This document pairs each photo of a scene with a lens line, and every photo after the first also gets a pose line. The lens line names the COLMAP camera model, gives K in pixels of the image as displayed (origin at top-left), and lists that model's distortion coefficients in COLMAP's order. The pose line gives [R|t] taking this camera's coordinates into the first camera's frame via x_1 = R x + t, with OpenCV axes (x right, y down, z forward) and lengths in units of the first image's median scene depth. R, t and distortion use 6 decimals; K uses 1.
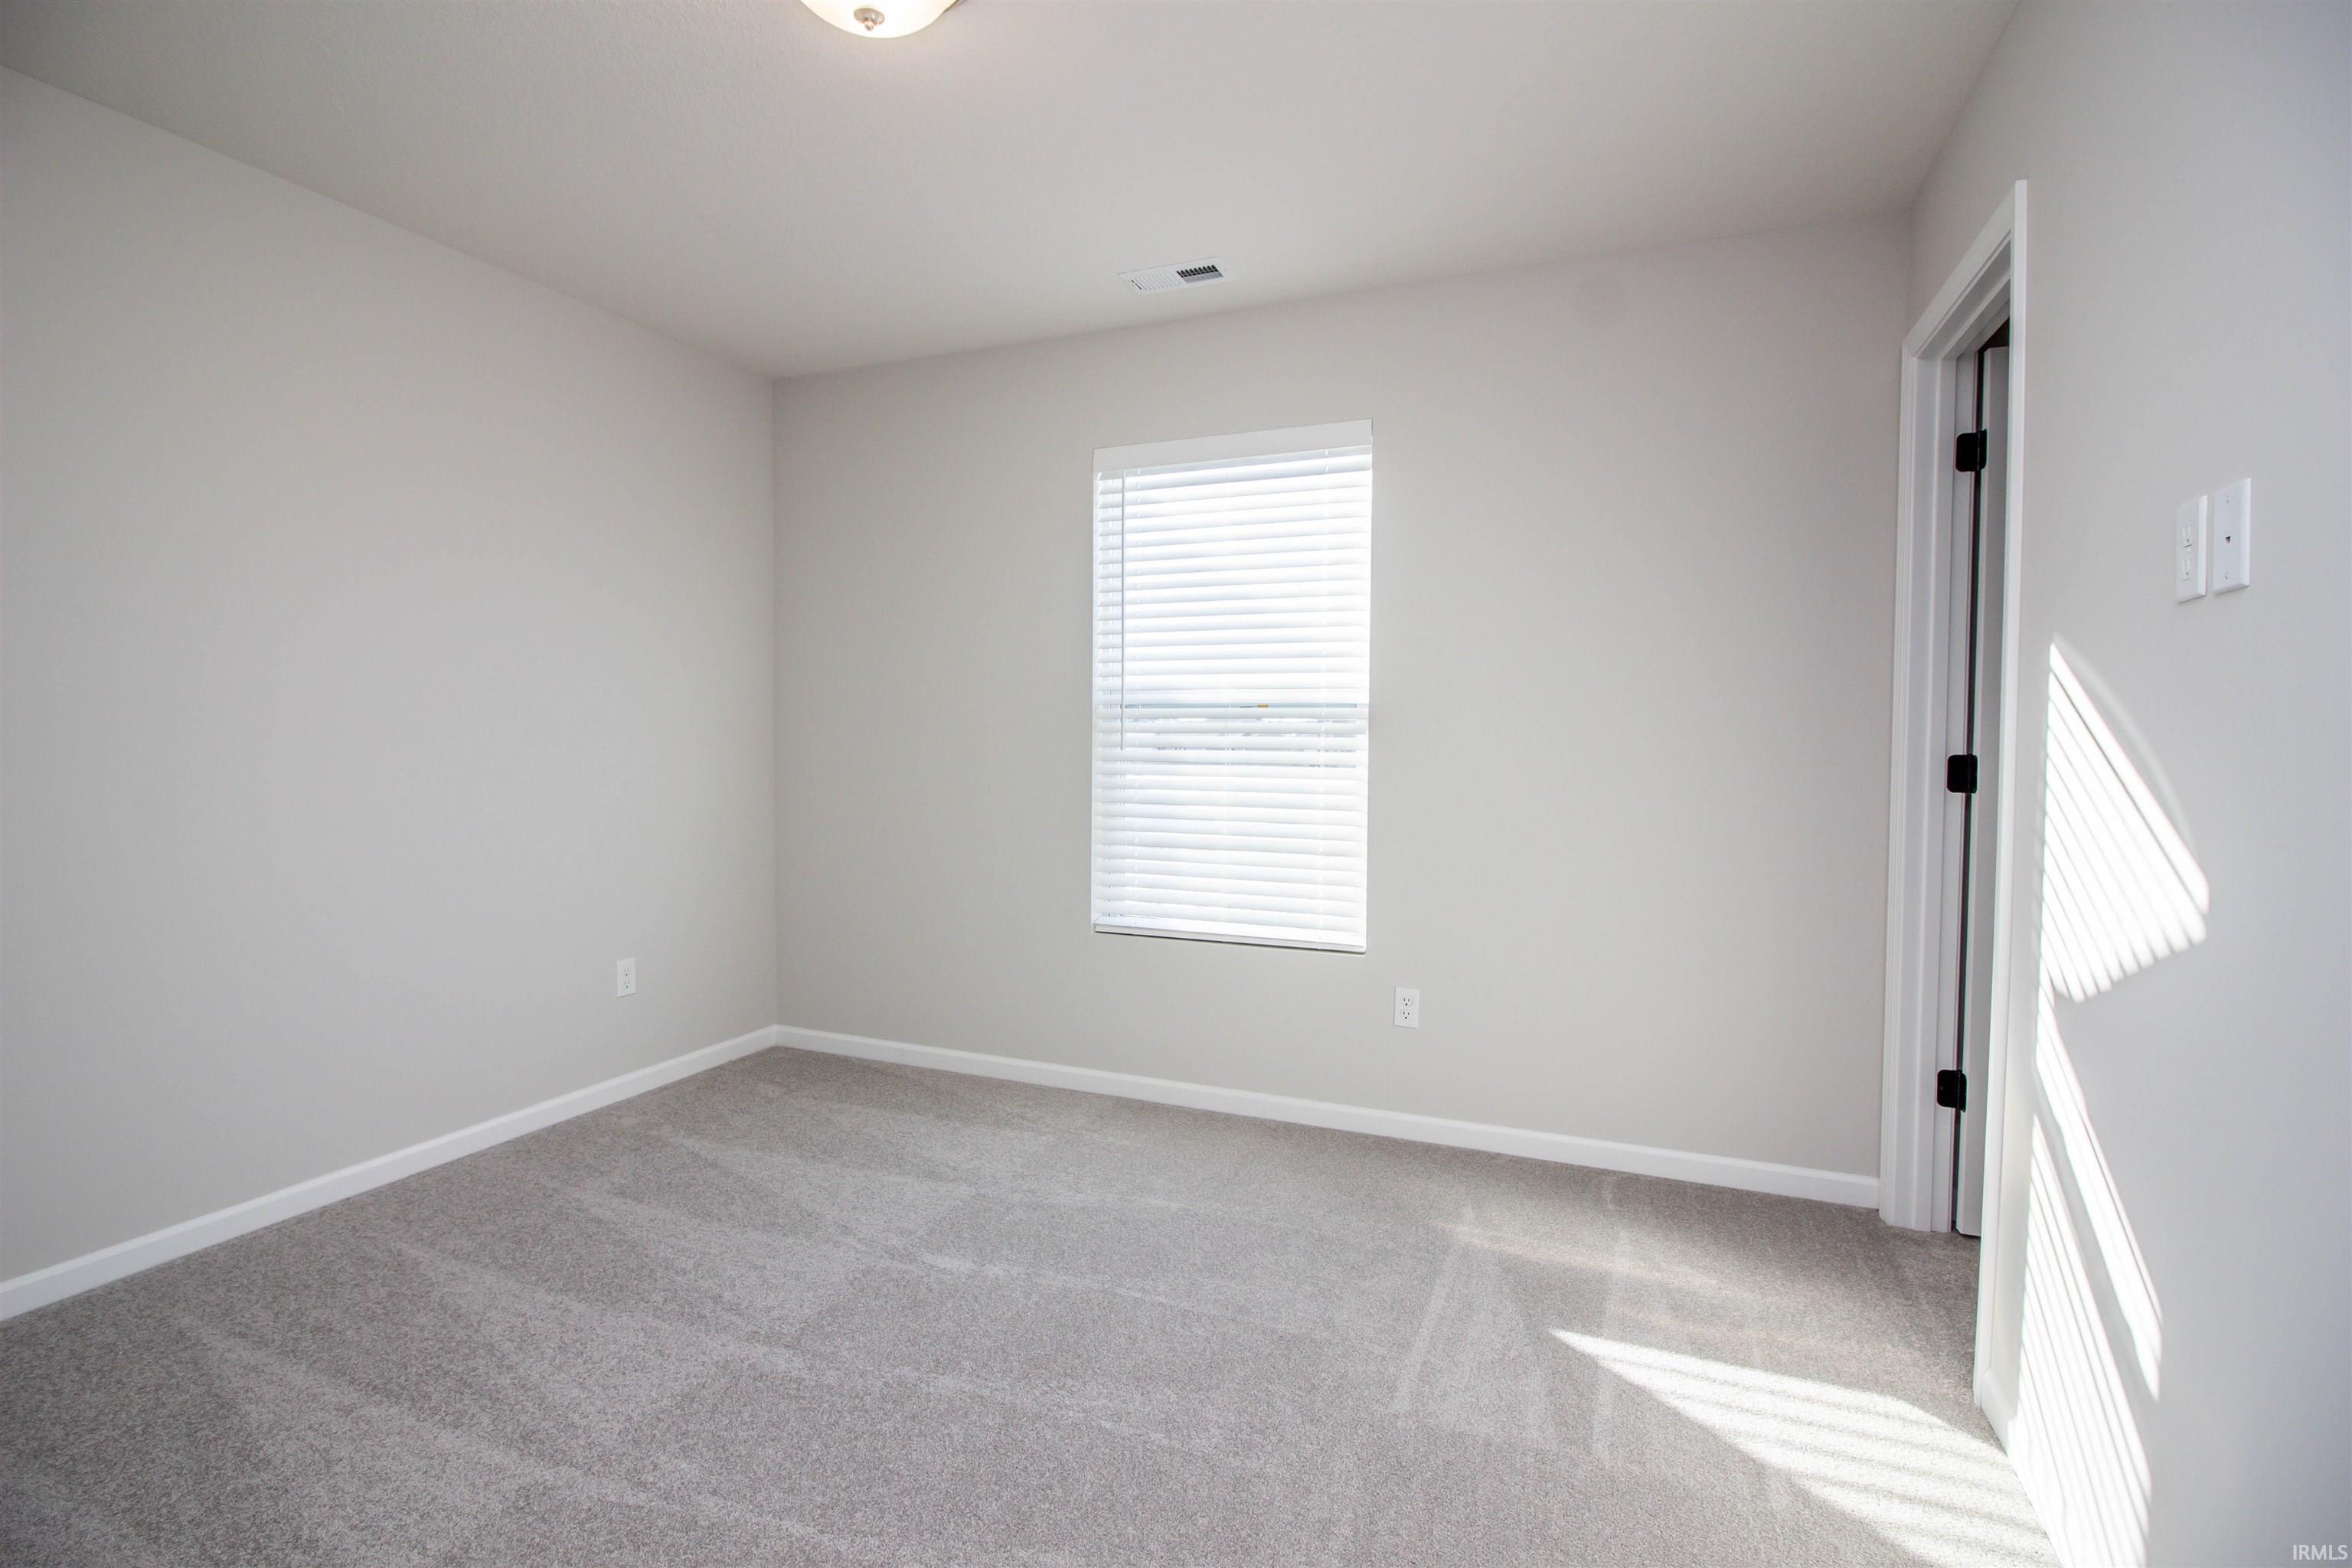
lens RADIAL K [[1084.1, 0, 1138.3], [0, 1084.1, 766.1], [0, 0, 1]] dist [-0.018549, 0.002249]
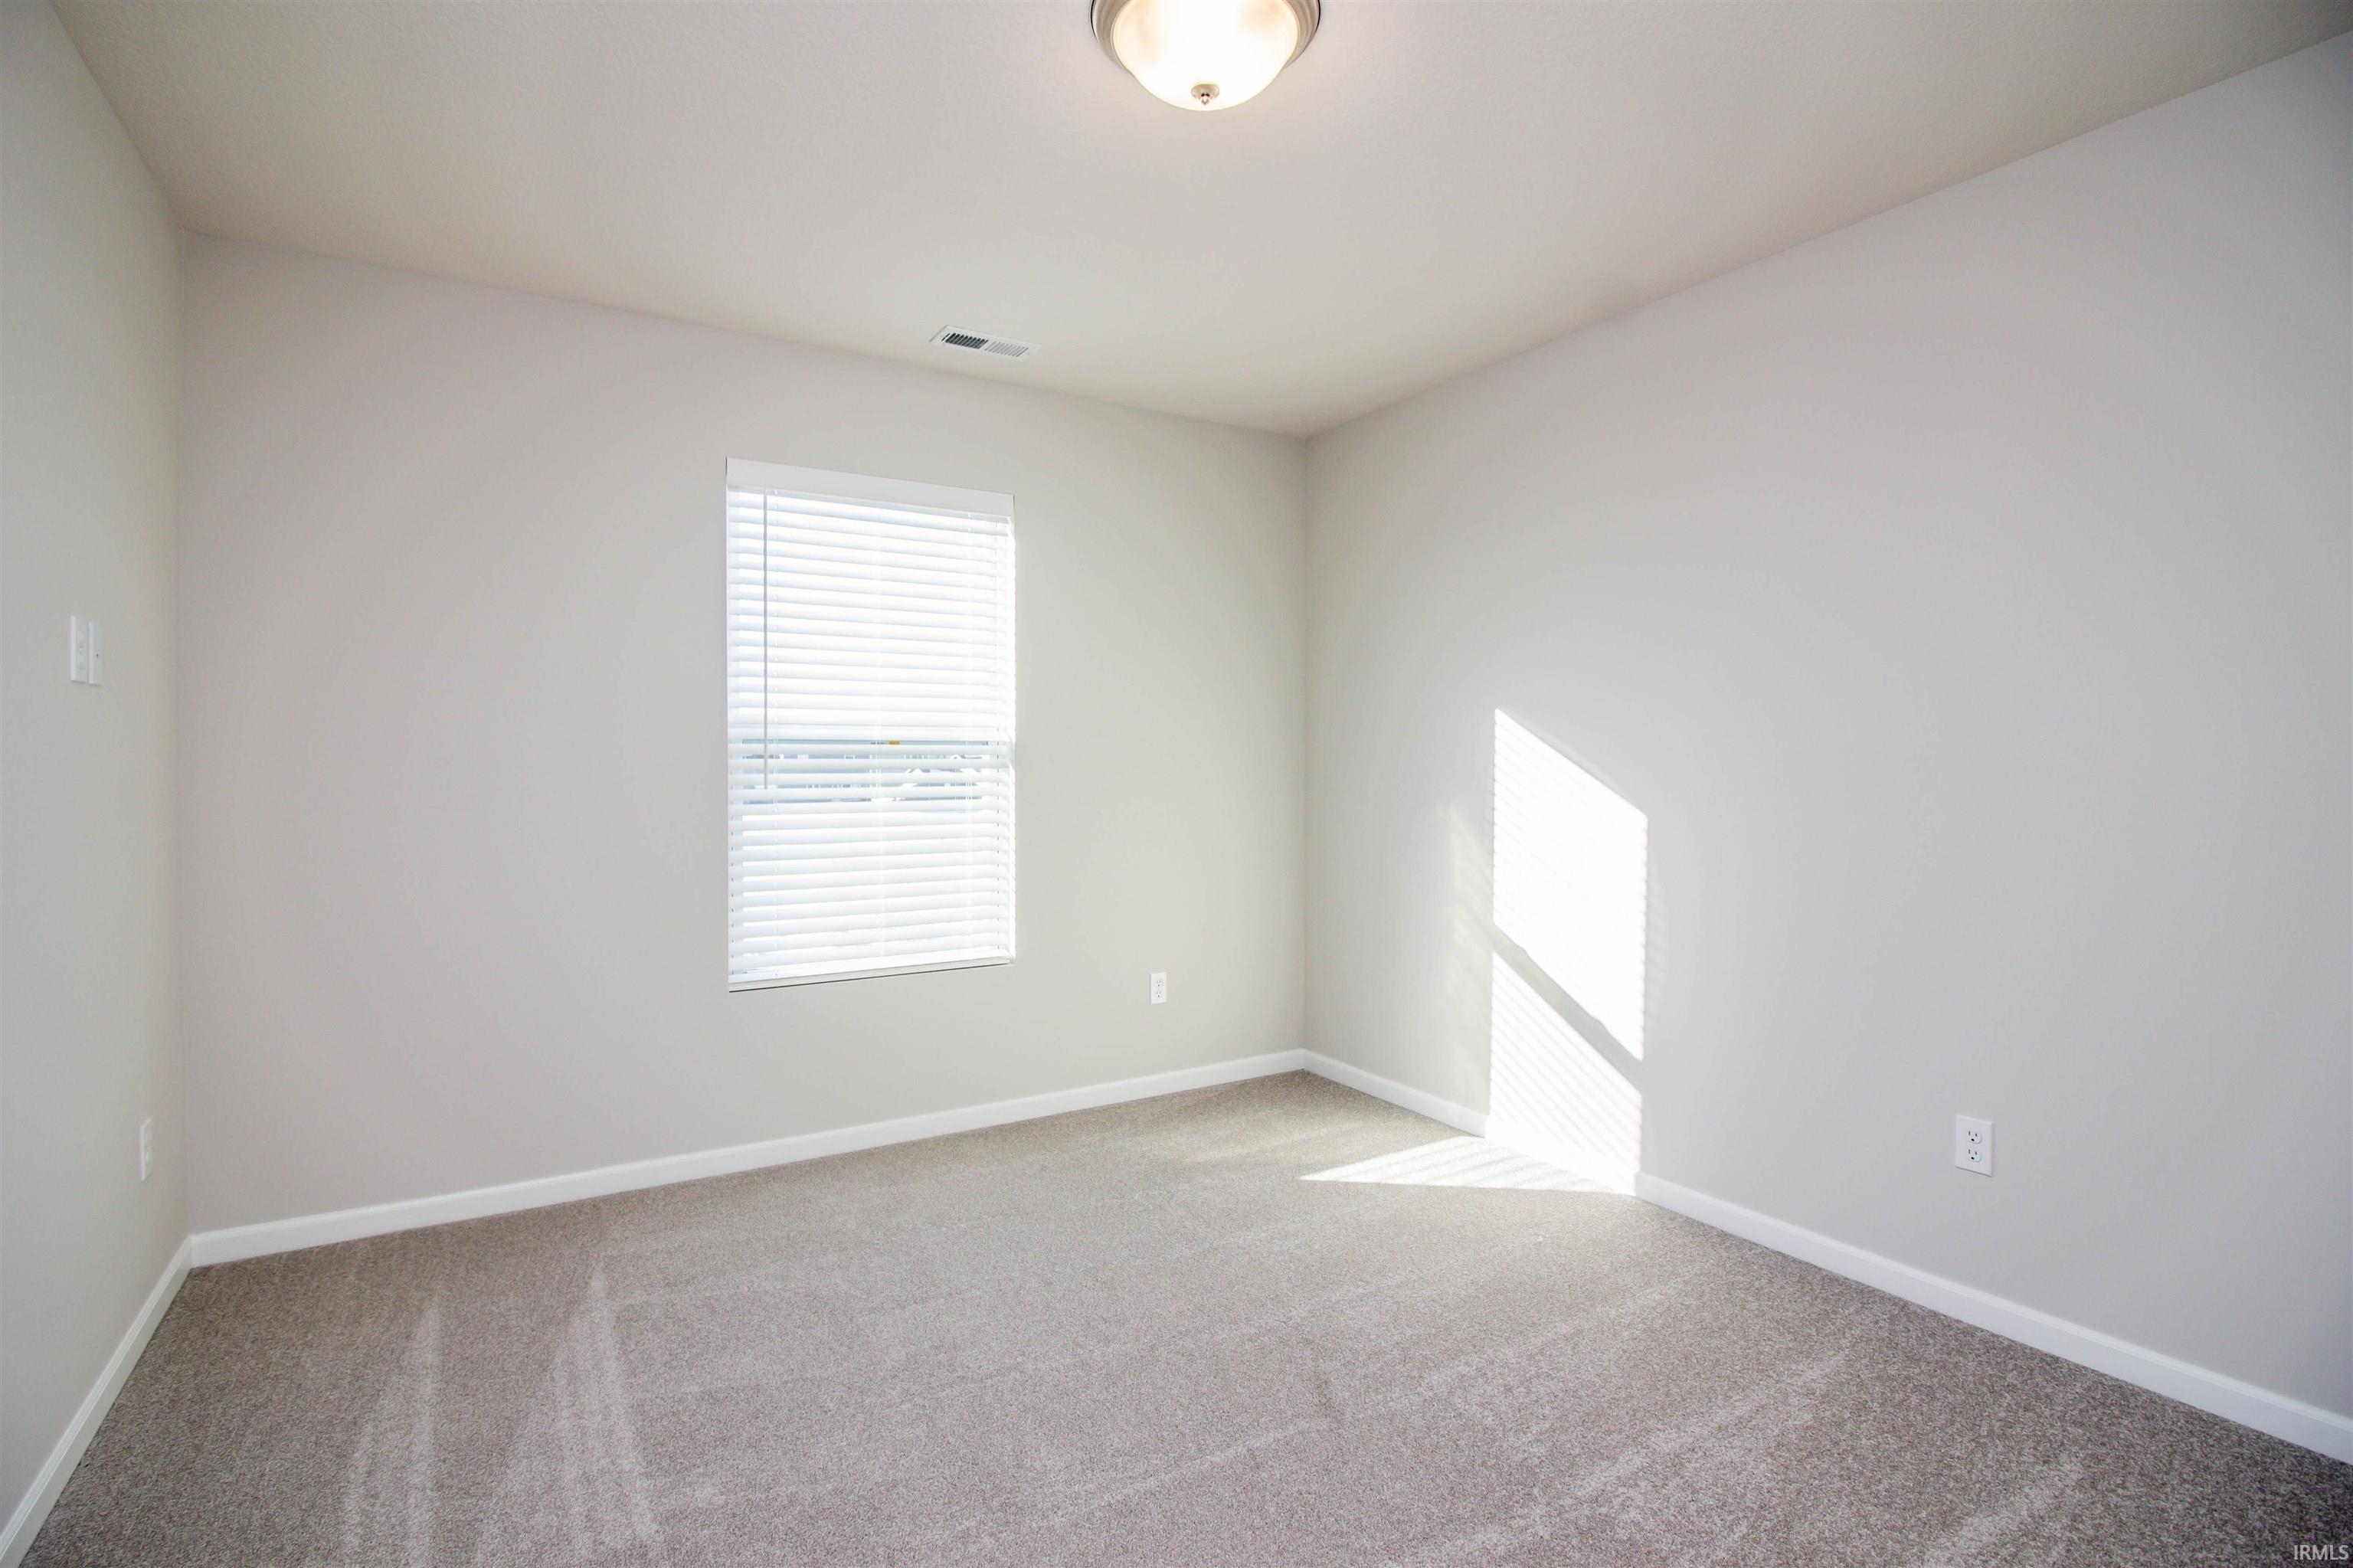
lens RADIAL K [[1084.6, 0, 1172.9], [0, 1084.6, 766.0], [0, 0, 1]] dist [-0.018549, 0.002249]
pose [[0.551848, -0.011158, 0.833870, -0.619220], [0.030788, 0.999501, -0.007001, -0.018681], [-0.833376, 0.029537, 0.551916, 0.217498]]
